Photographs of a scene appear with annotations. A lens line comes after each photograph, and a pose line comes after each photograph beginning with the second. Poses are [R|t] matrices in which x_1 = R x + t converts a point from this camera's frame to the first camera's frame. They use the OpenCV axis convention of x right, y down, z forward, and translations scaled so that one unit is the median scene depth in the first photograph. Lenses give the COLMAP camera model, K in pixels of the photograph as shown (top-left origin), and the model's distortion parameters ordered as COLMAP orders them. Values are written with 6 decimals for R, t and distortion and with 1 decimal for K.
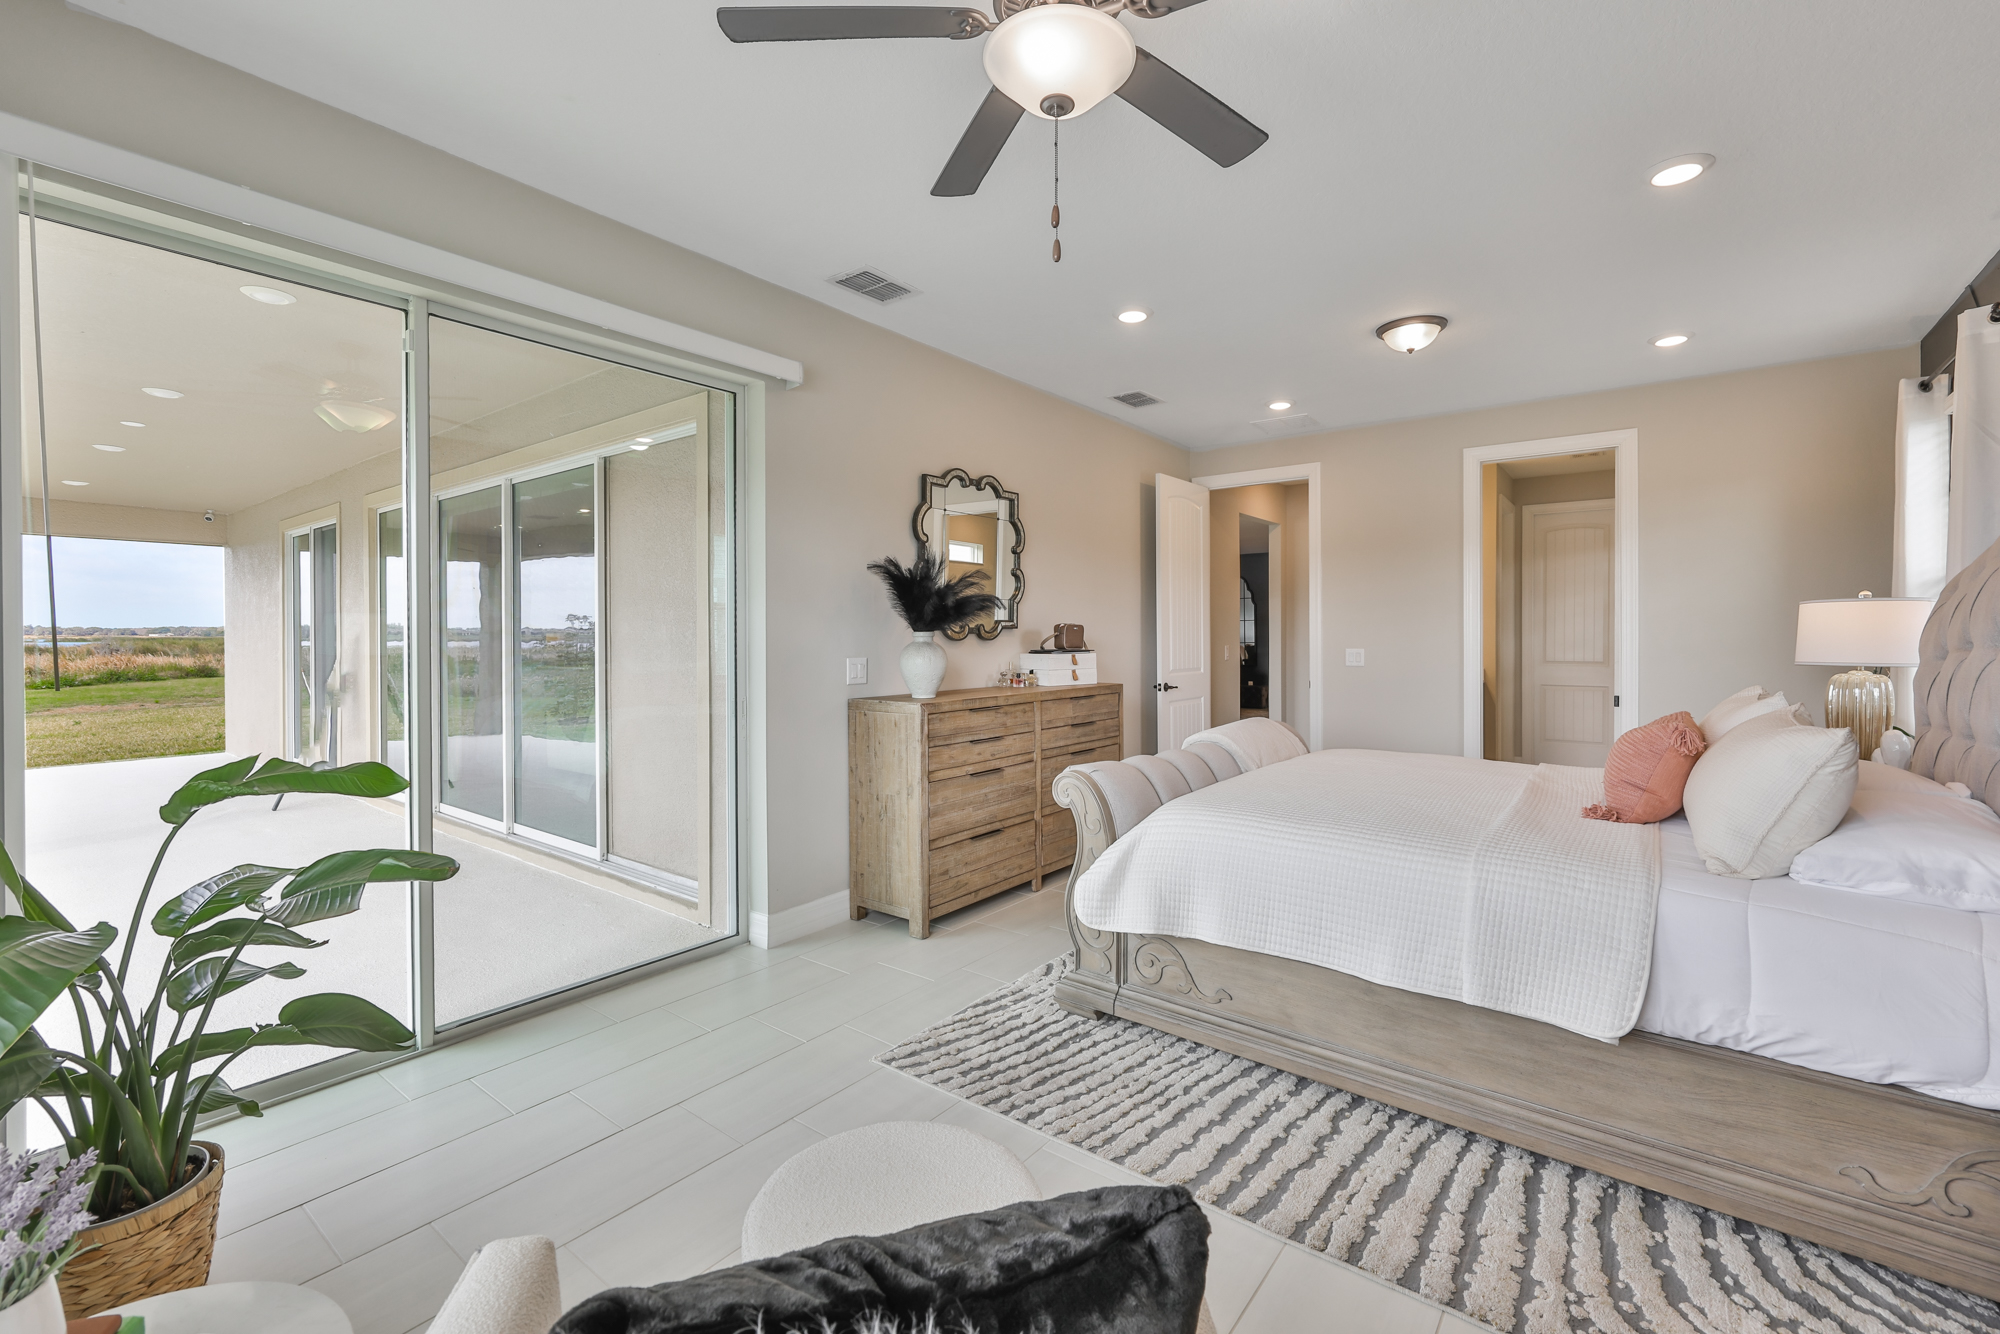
lens RADIAL K [[851.4, 0, 1002.1], [0, 851.4, 654.1], [0, 0, 1]] dist [-0.004897, -0.000617]
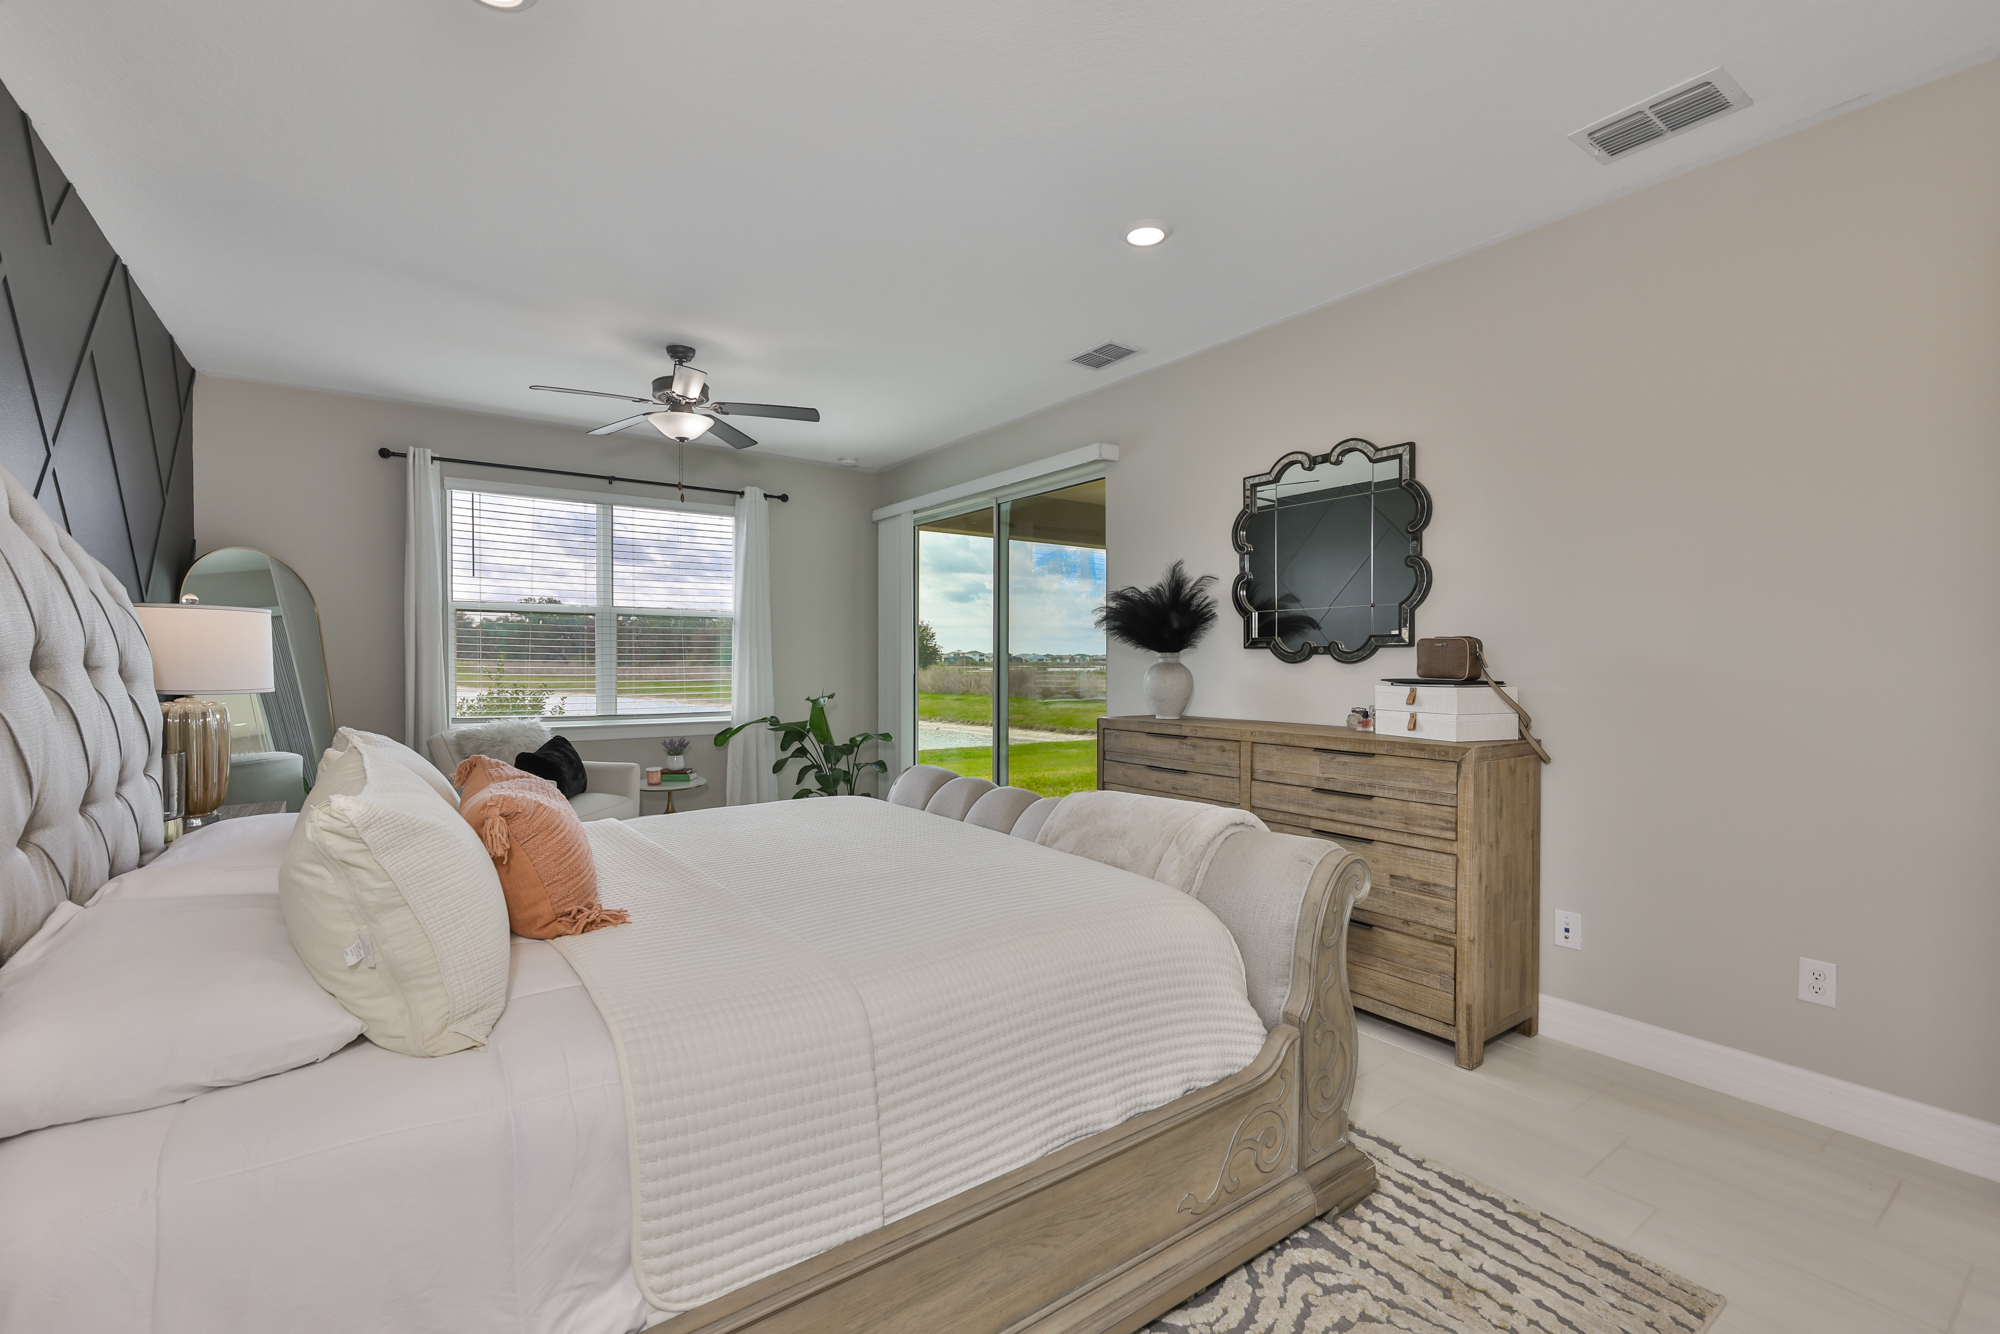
lens RADIAL K [[851.4, 0, 992.8], [0, 851.4, 666.0], [0, 0, 1]] dist [-0.004897, -0.000617]
pose [[-0.276773, 0.013199, -0.960845, 0.791698], [-0.020655, 0.999593, 0.019681, -0.021952], [0.960713, 0.025294, -0.276388, 0.923415]]
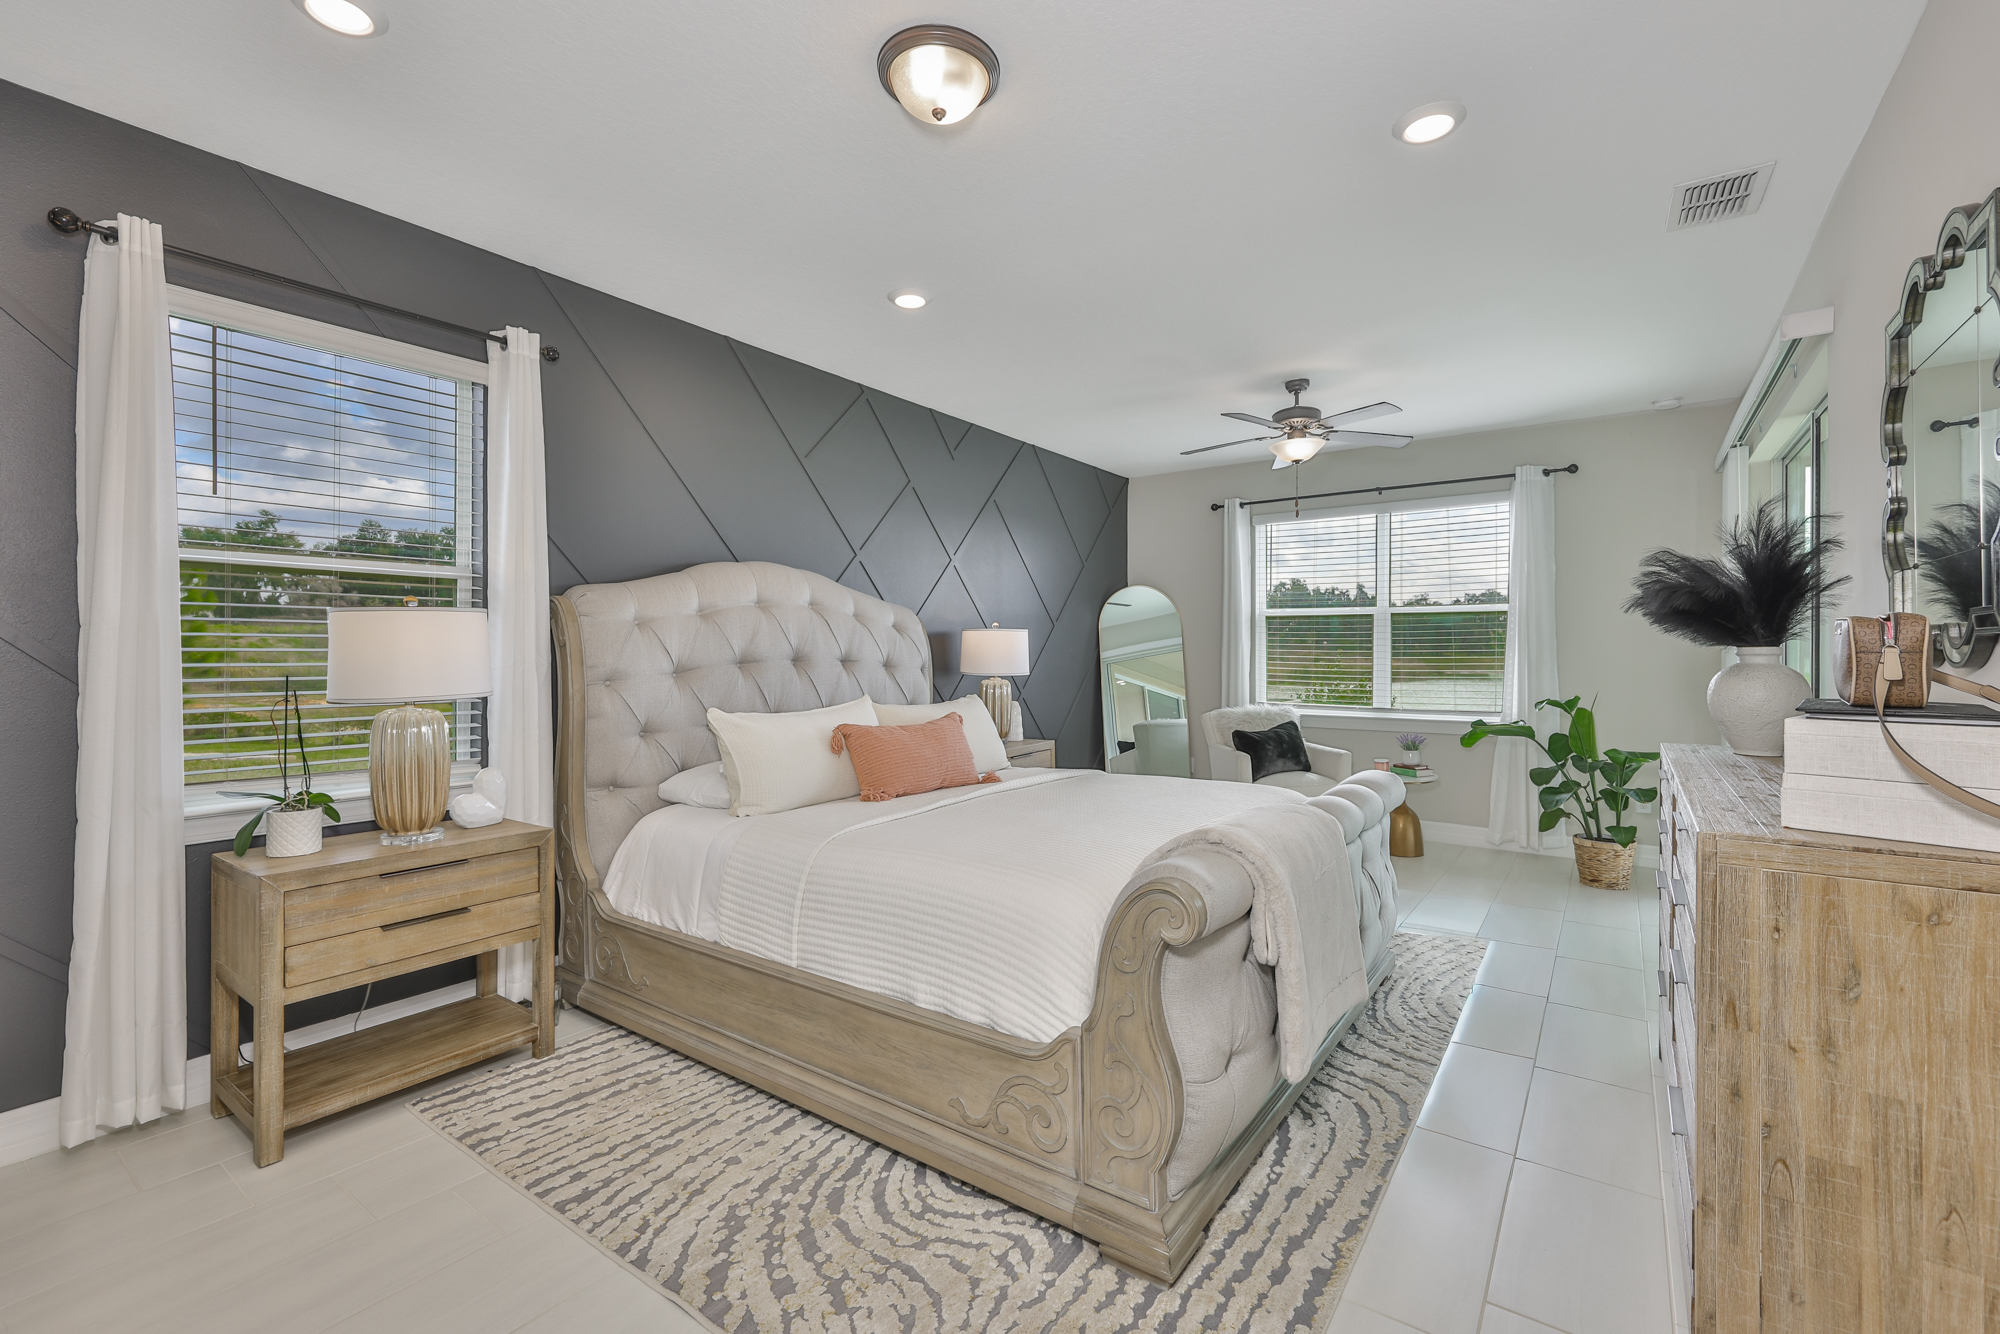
lens RADIAL K [[851.4, 0, 1006.2], [0, 851.4, 655.2], [0, 0, 1]] dist [-0.004897, -0.000617]
pose [[-0.998658, 0.005004, -0.051547, 0.432648], [0.003754, 0.999697, 0.024315, -0.031639], [0.051653, 0.024089, -0.998375, 1.332196]]
